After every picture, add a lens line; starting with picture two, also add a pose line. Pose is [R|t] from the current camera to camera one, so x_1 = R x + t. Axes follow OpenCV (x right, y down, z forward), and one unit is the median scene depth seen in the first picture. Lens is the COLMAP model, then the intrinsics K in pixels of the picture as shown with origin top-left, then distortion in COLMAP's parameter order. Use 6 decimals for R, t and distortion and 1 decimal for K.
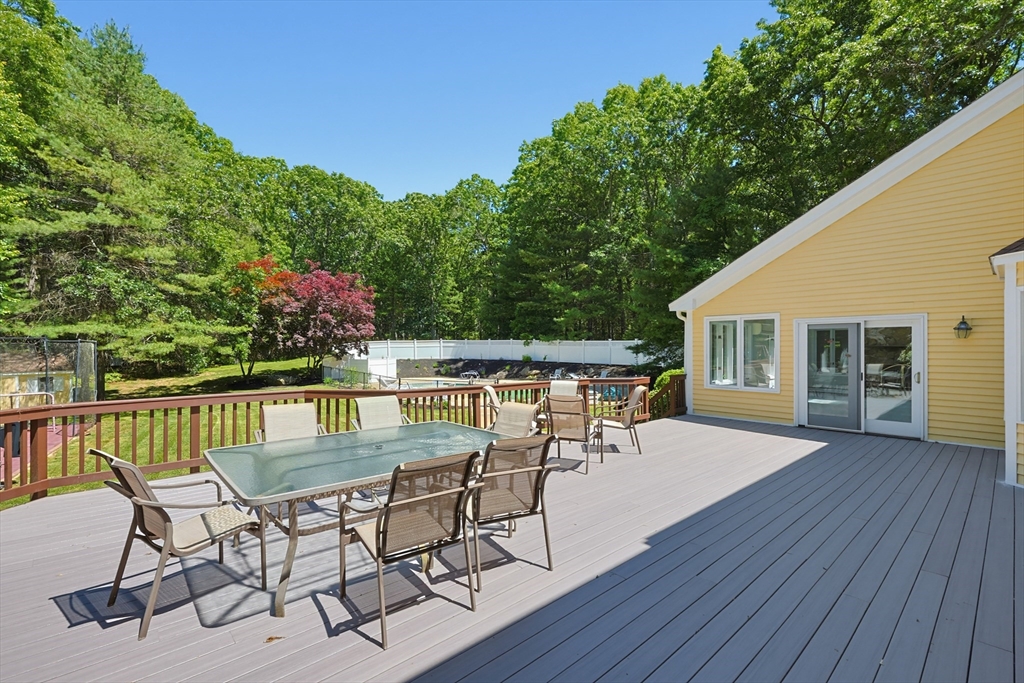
lens RADIAL K [[449.8, 0, 511.8], [0, 449.8, 346.5], [0, 0, 1]] dist [-0.000086, 0.000514]
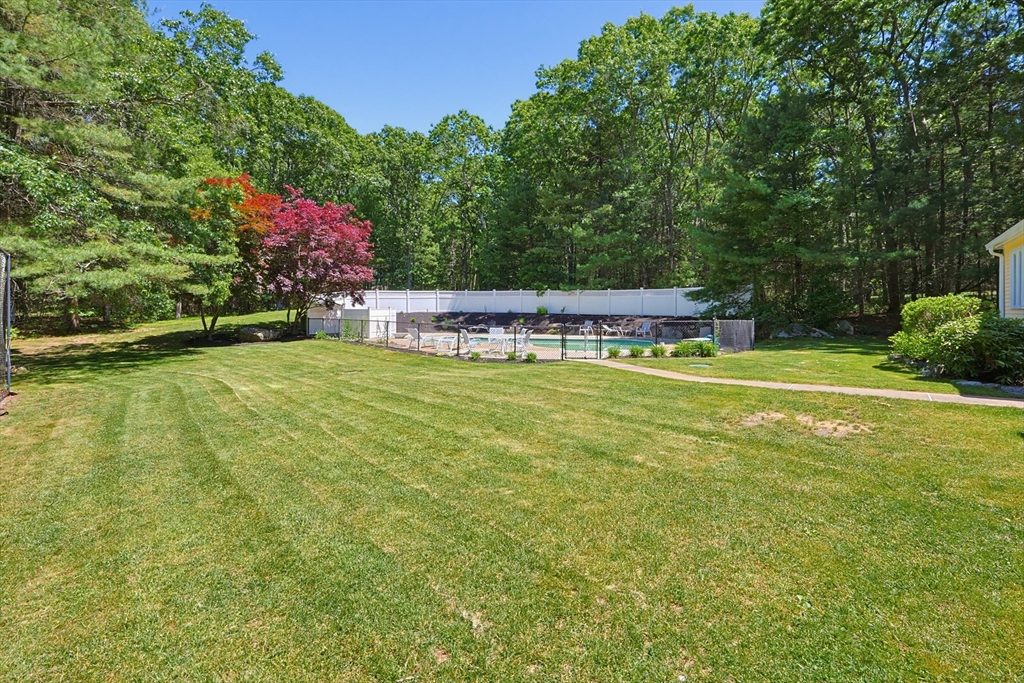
lens RADIAL K [[449.8, 0, 522.3], [0, 449.8, 306.8], [0, 0, 1]] dist [-0.000086, 0.000514]
pose [[0.989000, 0.000342, 0.147915, -0.156337], [0.000402, 0.999987, -0.005001, 0.026773], [-0.147914, 0.005006, 0.988987, 0.144665]]
